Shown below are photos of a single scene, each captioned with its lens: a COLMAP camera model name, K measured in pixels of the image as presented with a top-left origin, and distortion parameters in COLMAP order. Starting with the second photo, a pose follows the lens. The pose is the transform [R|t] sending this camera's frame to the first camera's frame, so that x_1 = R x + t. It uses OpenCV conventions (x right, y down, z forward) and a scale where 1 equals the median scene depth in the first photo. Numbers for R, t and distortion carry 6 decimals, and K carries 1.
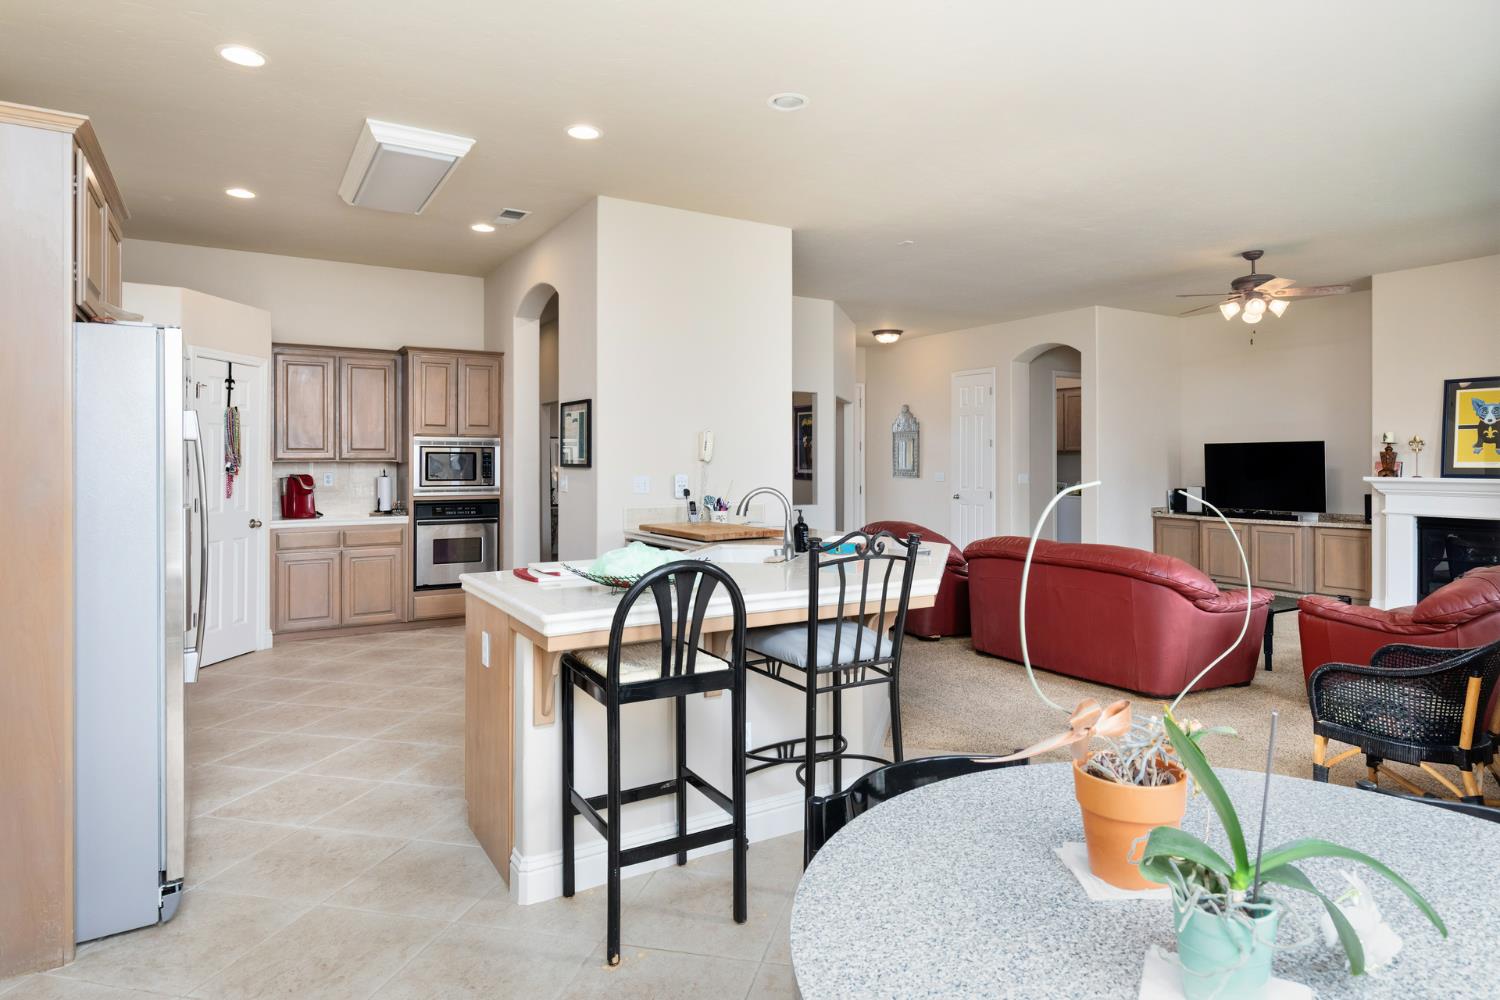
lens RADIAL K [[863.9, 0, 784.3], [0, 863.9, 454.1], [0, 0, 1]] dist [-0.002178, -0.003198]
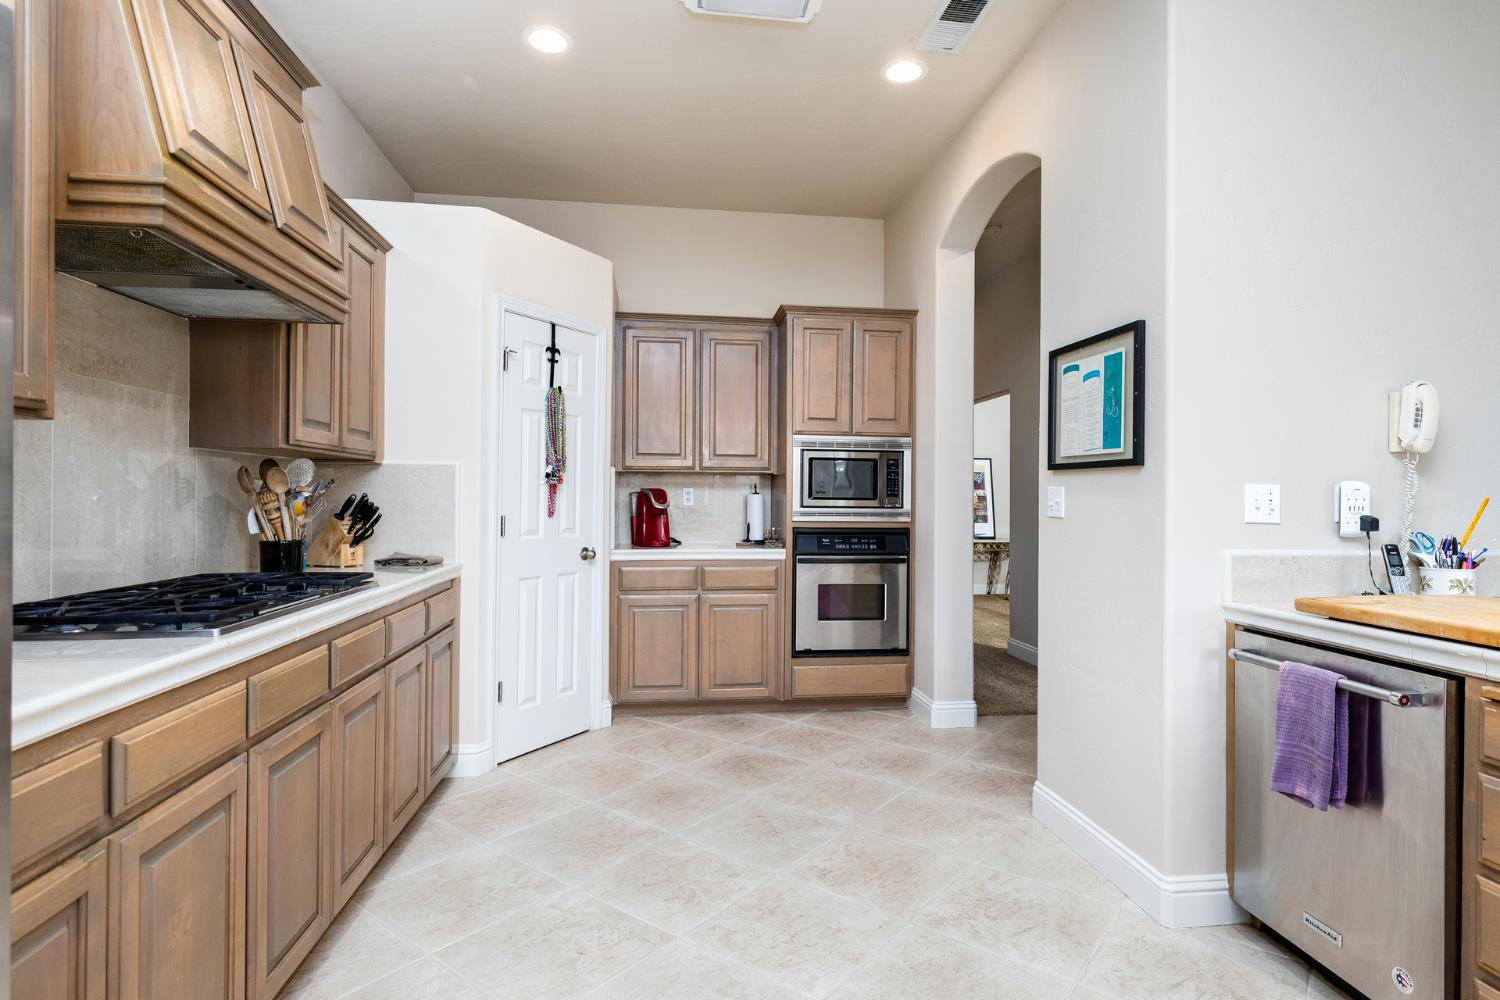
lens RADIAL K [[794.1, 0, 753.2], [0, 794.1, 495.8], [0, 0, 1]] dist [0.003213, 0.000540]
pose [[0.901238, 0.008129, -0.433249, -0.183111], [-0.004817, 0.999950, 0.008742, 0.023298], [0.433298, -0.005792, 0.901232, 0.415177]]
